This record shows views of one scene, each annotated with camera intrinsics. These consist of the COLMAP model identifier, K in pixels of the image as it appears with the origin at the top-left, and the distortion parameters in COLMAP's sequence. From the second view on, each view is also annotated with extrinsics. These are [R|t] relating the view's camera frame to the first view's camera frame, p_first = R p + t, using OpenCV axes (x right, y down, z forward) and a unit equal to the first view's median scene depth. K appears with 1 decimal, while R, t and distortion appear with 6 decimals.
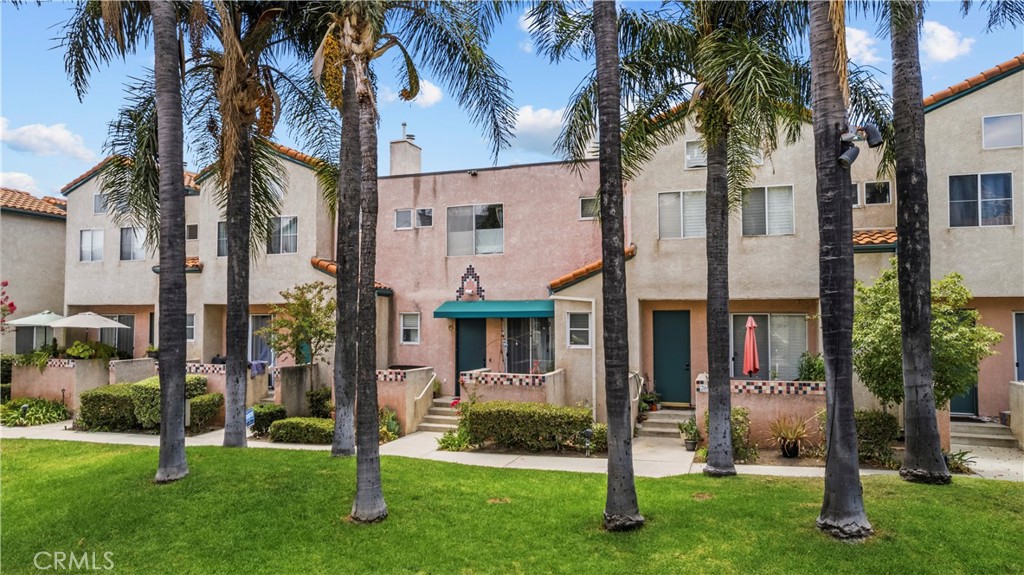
lens RADIAL K [[653.3, 0, 511.7], [0, 653.3, 289.8], [0, 0, 1]] dist [-0.000445, 0.001725]
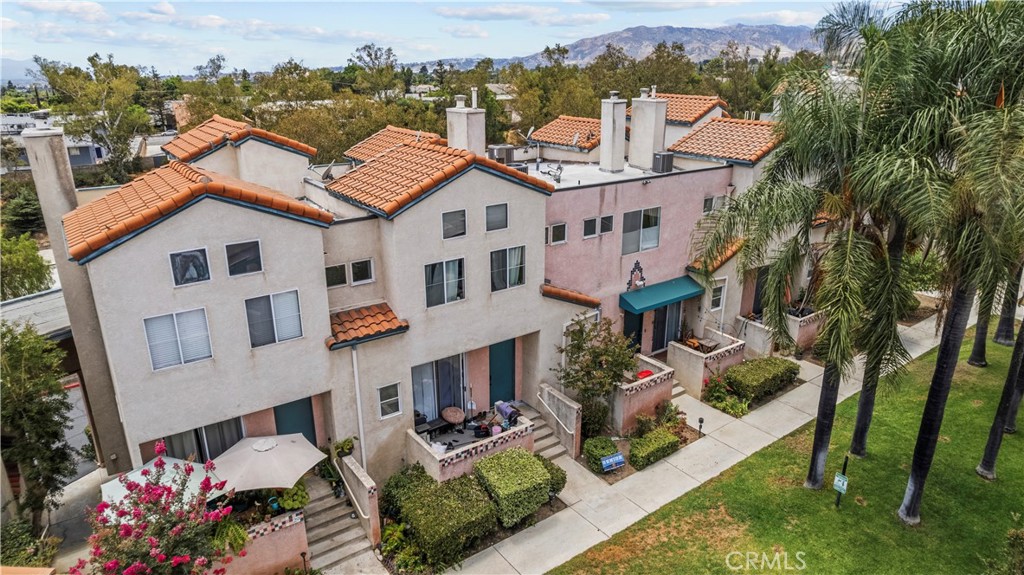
lens RADIAL K [[653.3, 0, 513.1], [0, 653.3, 288.6], [0, 0, 1]] dist [-0.000445, 0.001725]
pose [[0.563988, -0.274914, 0.778679, -1.084285], [-0.043810, 0.931668, 0.360658, -0.392453], [-0.824620, -0.237521, 0.513406, 0.553658]]
